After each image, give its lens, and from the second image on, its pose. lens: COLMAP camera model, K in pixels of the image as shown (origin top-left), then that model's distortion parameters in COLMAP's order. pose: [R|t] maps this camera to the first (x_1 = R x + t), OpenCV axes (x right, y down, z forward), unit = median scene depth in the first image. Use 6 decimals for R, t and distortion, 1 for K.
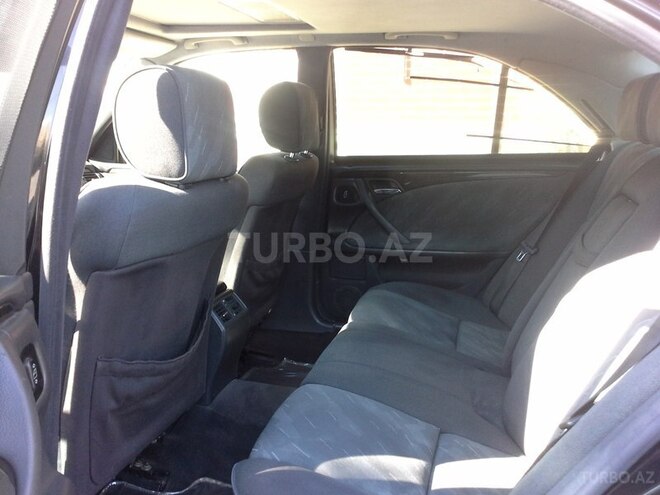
lens RADIAL K [[620.5, 0, 326.2], [0, 620.5, 246.4], [0, 0, 1]] dist [0.025588, -0.006245]
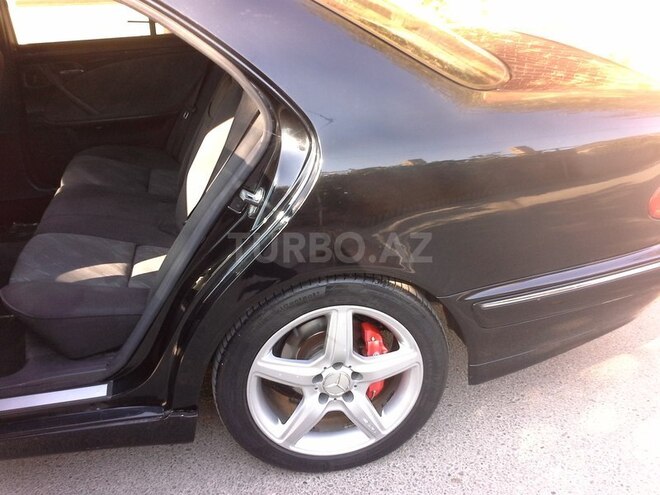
lens RADIAL K [[620.5, 0, 326.2], [0, 620.5, 246.4], [0, 0, 1]] dist [0.025588, -0.006245]
pose [[0.899613, -0.216743, 0.379103, 0.012925], [0.111173, 0.953201, 0.281155, -0.065592], [-0.422300, -0.210785, 0.881608, -0.431546]]
